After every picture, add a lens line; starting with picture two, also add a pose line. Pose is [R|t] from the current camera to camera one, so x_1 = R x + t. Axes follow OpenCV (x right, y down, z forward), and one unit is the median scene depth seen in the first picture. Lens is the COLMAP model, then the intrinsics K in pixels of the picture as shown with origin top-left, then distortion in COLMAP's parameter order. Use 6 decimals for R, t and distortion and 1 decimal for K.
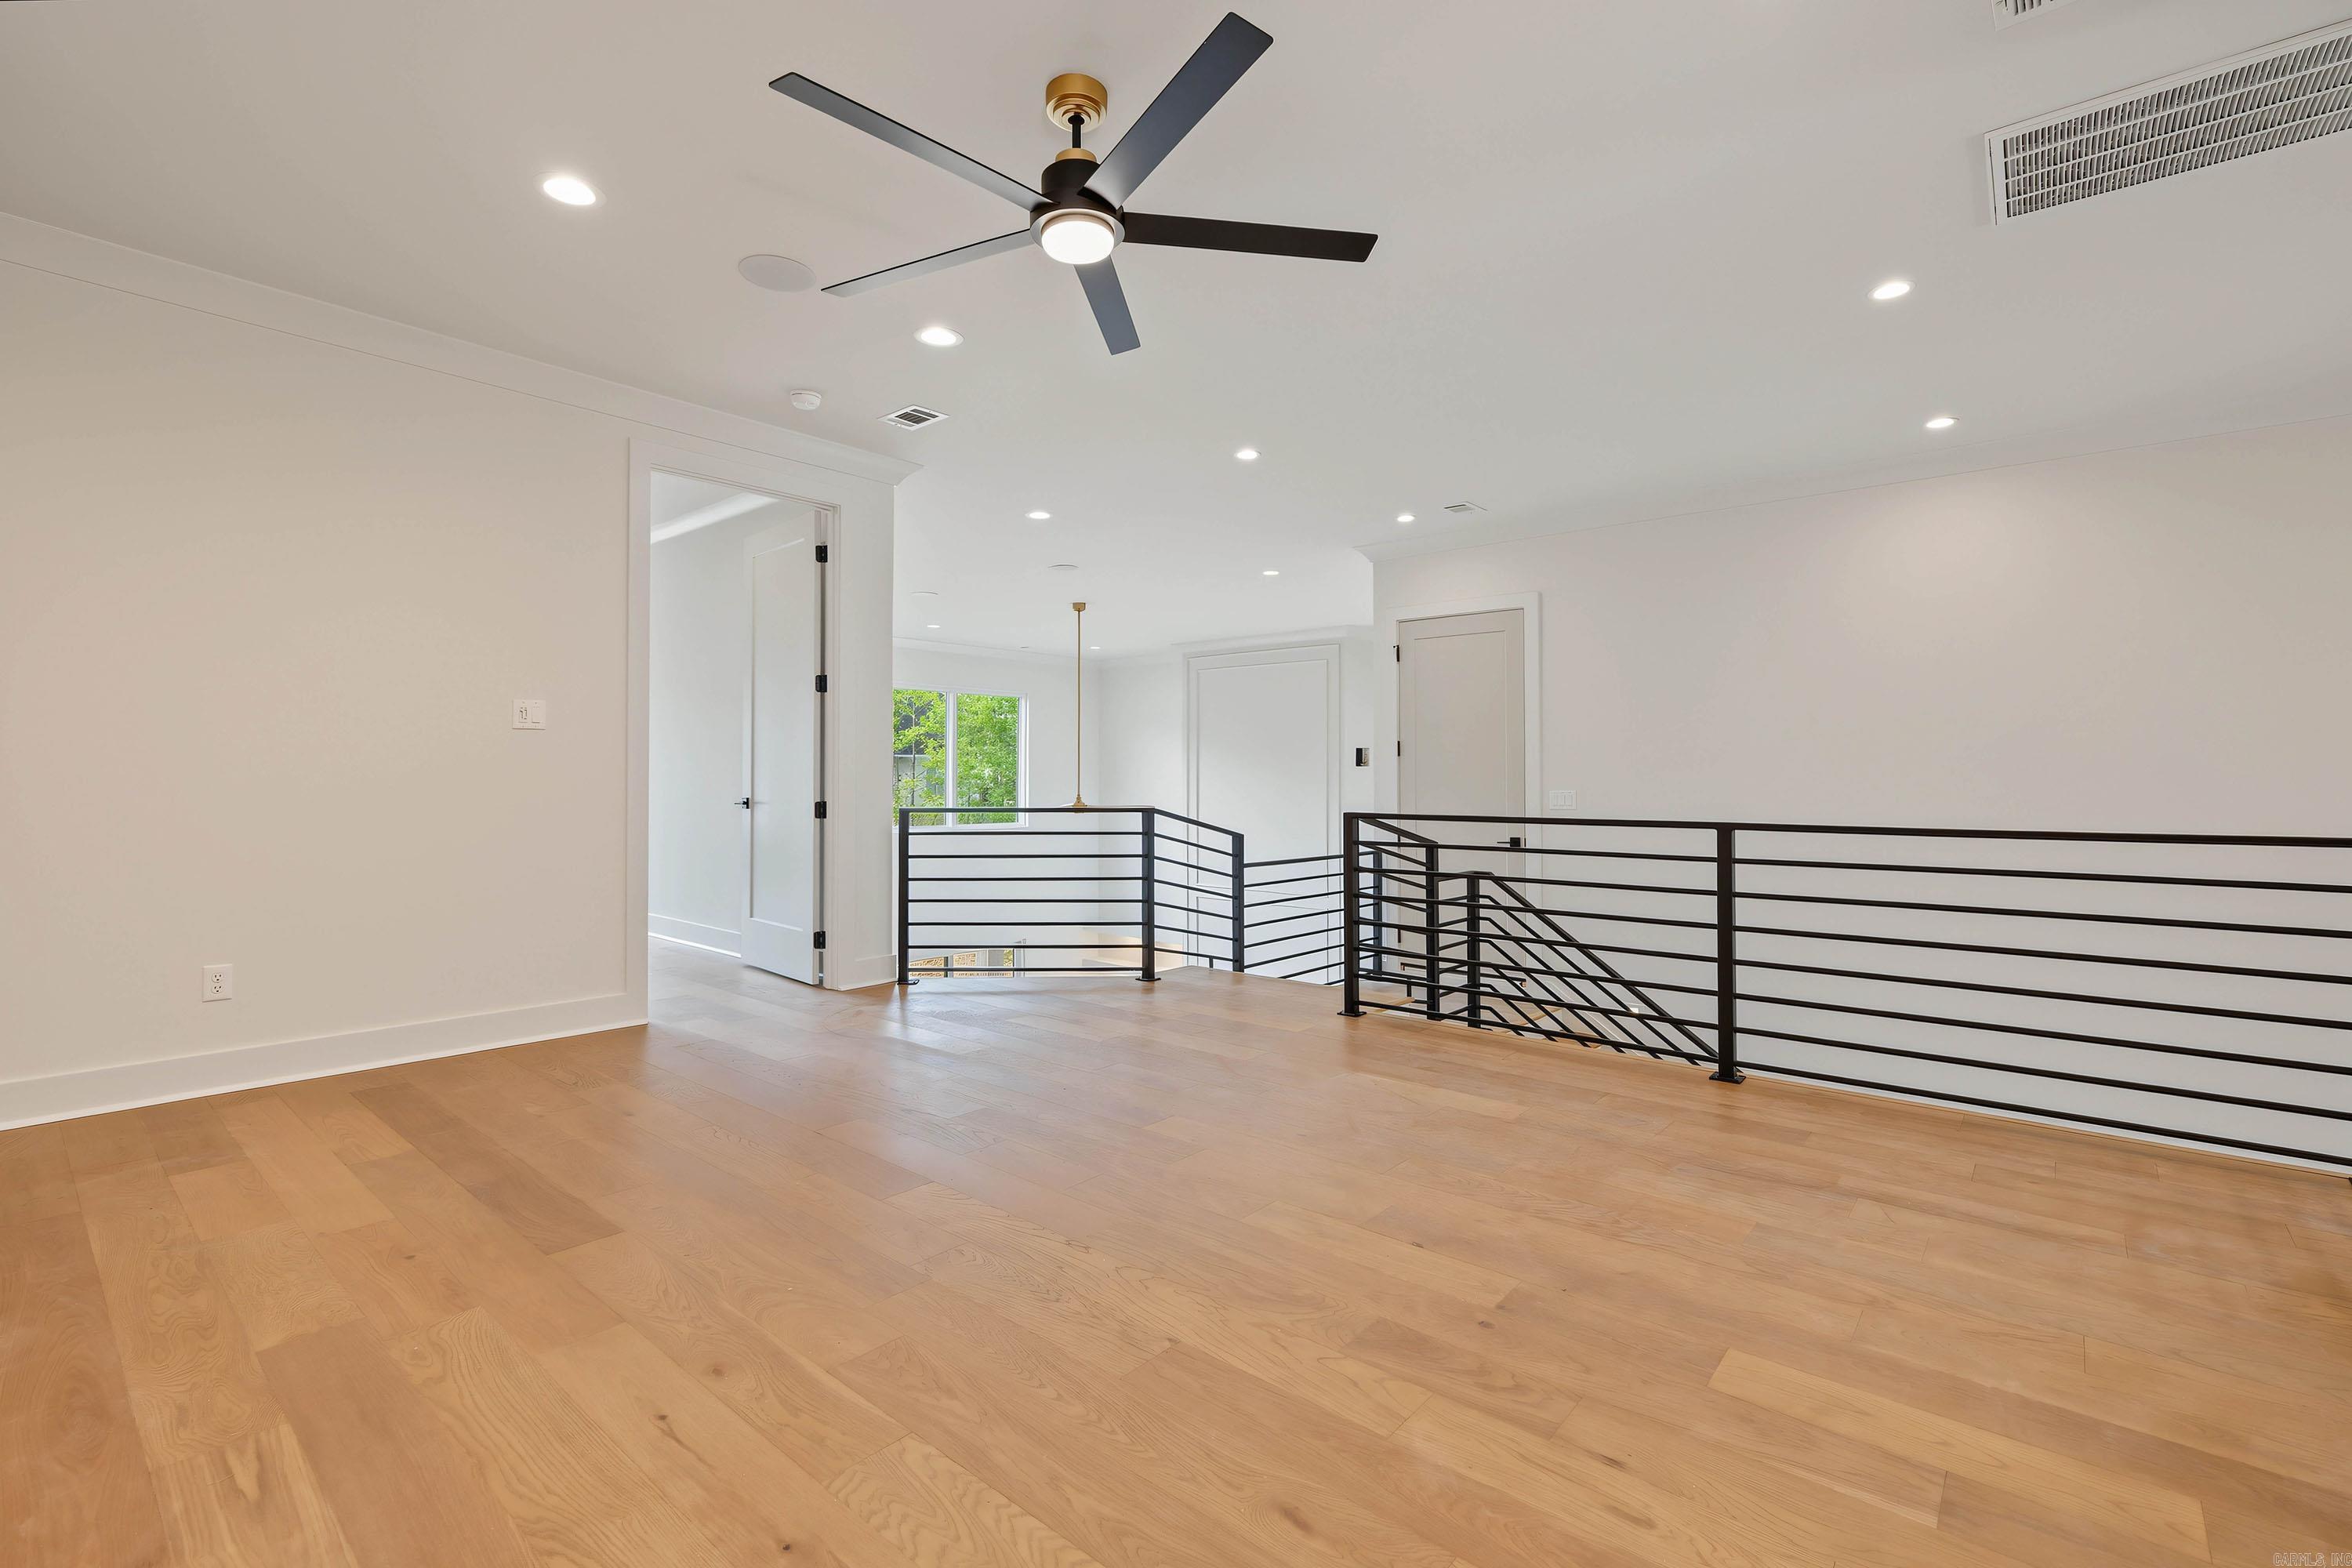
lens RADIAL K [[1024.4, 0, 1174.3], [0, 1024.4, 775.9], [0, 0, 1]] dist [-0.000413, 0.000203]
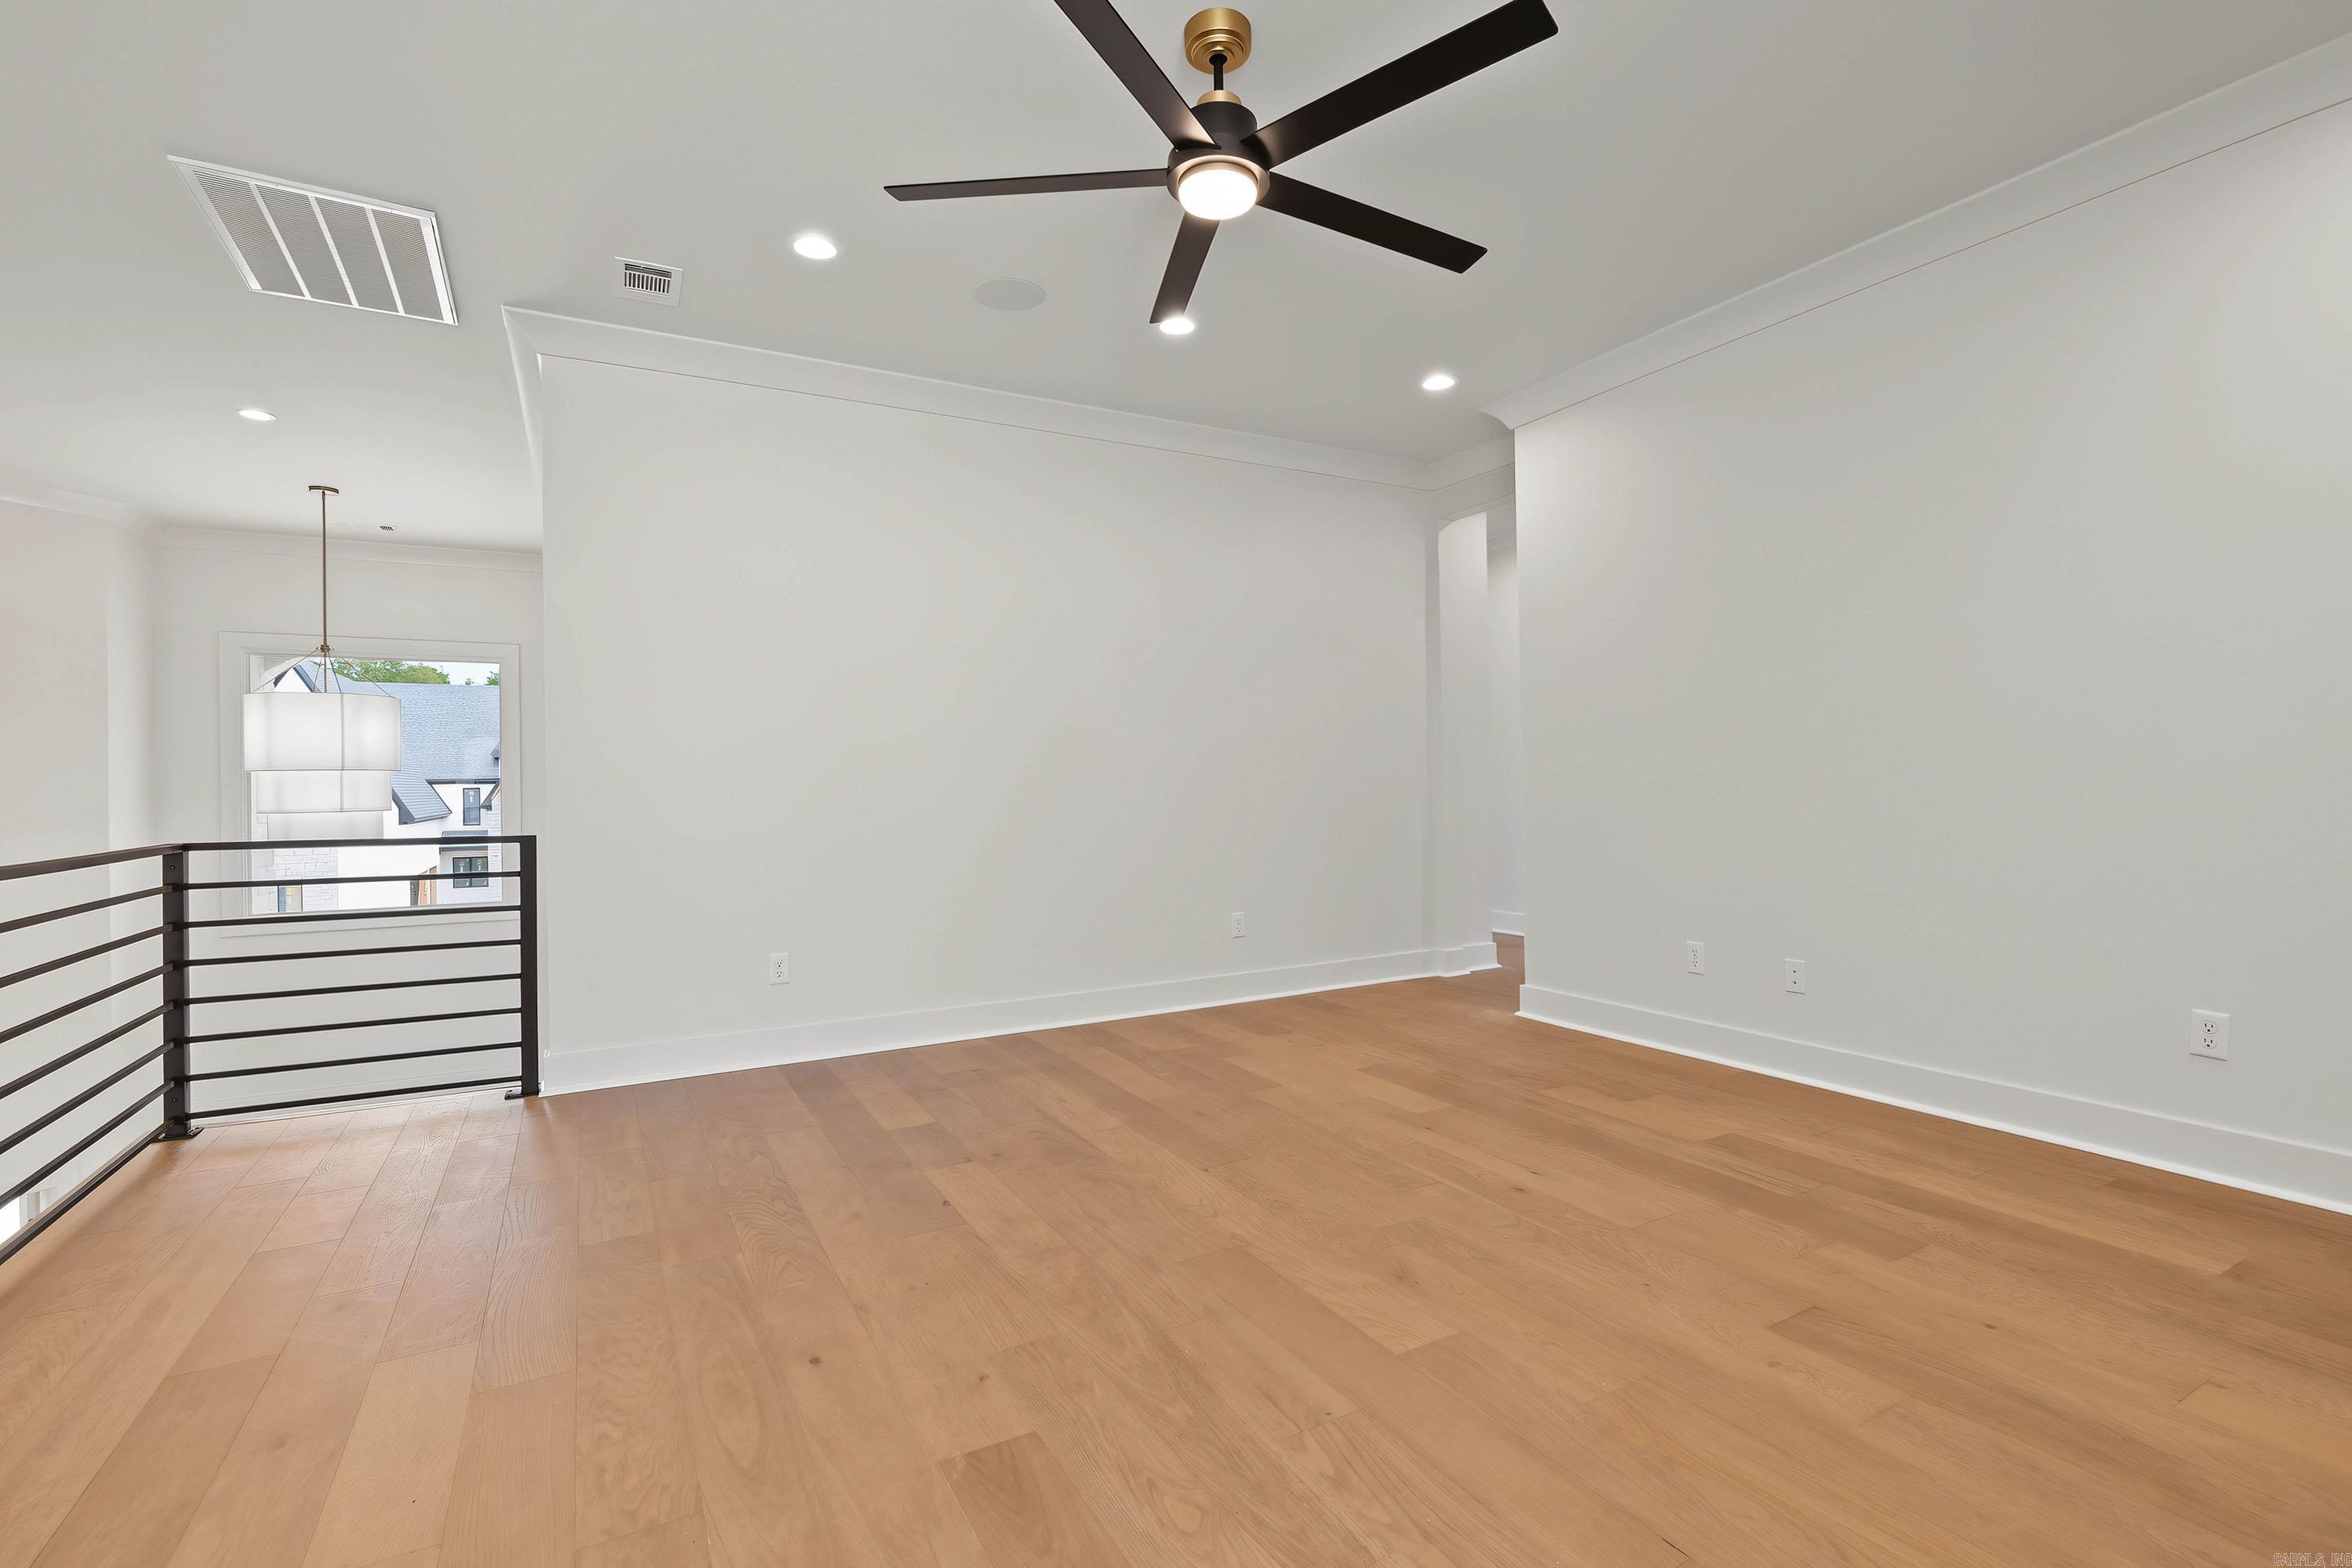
lens RADIAL K [[1024.4, 0, 1178.3], [0, 1024.4, 787.5], [0, 0, 1]] dist [-0.000413, 0.000203]
pose [[-0.939612, 0.008981, 0.342125, -0.441567], [0.009080, 0.999958, -0.001312, 0.012625], [-0.342122, 0.001874, -0.939654, 2.258251]]
